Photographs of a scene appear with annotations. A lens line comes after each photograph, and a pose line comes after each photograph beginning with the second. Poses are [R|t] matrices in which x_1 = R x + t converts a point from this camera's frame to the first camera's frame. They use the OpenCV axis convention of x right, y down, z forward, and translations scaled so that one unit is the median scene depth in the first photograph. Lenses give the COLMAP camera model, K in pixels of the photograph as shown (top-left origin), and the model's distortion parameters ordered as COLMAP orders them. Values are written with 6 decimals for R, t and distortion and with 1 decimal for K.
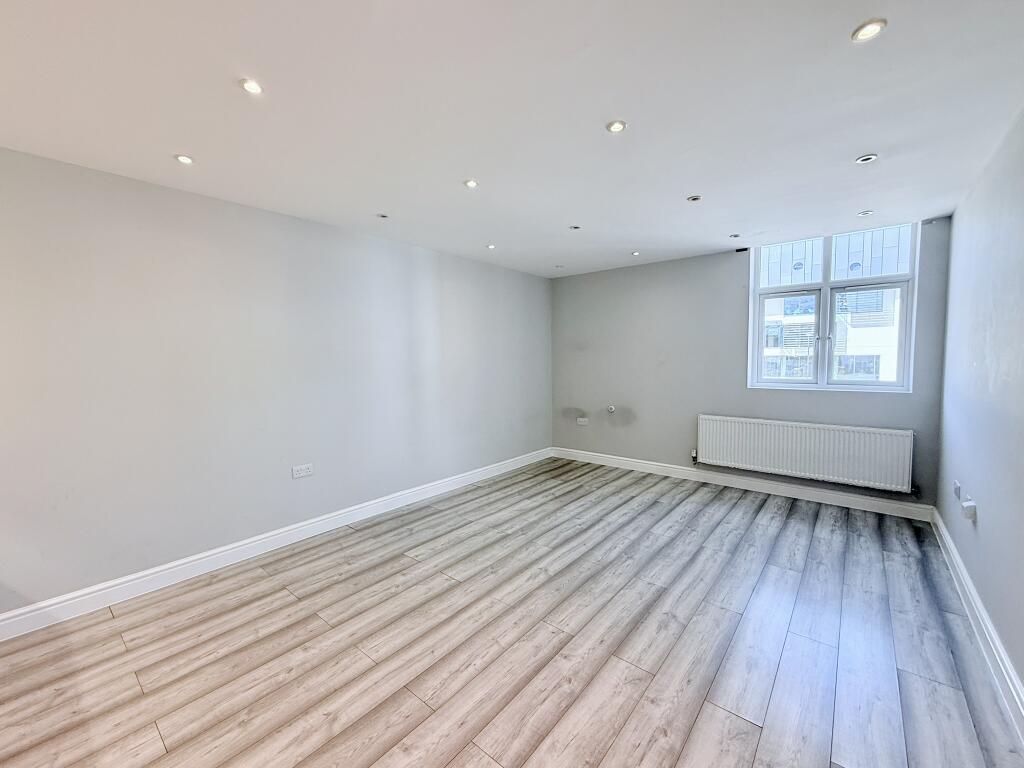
lens RADIAL K [[420.5, 0, 507.7], [0, 420.5, 381.8], [0, 0, 1]] dist [-0.000538, -0.000293]
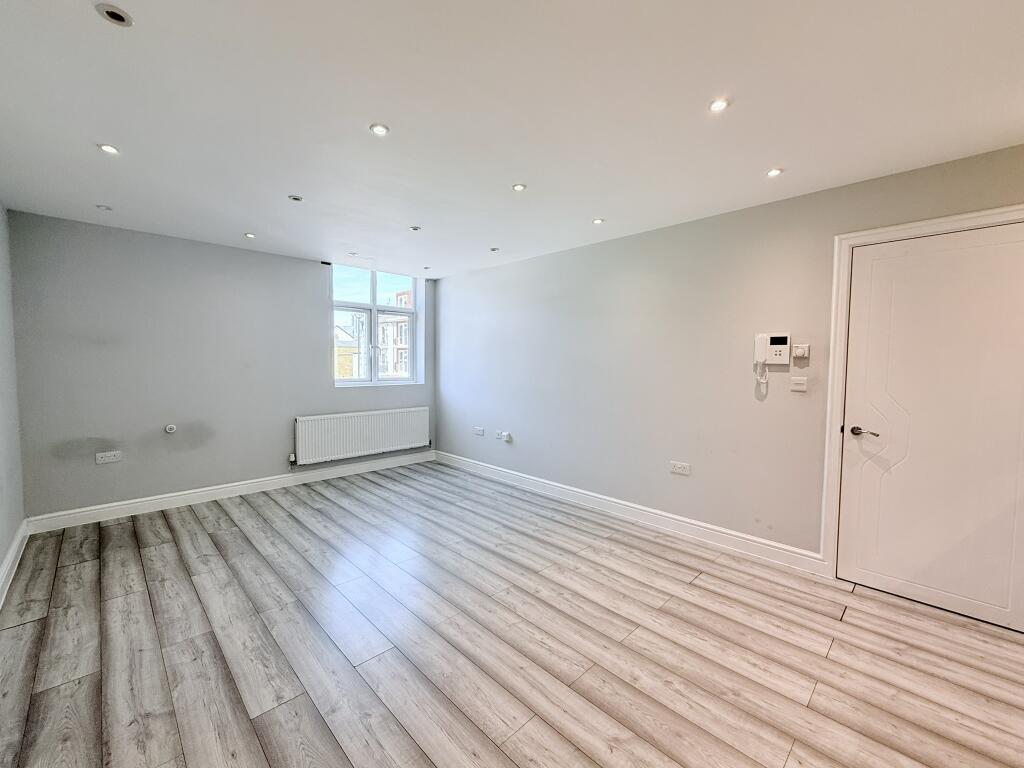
lens RADIAL K [[407.3, 0, 522.6], [0, 407.3, 386.0], [0, 0, 1]] dist [0.001152, 0.000076]
pose [[0.099225, -0.047286, 0.993941, -0.511218], [0.050197, 0.997836, 0.042460, -0.011525], [-0.993798, 0.045680, 0.101383, 0.426036]]
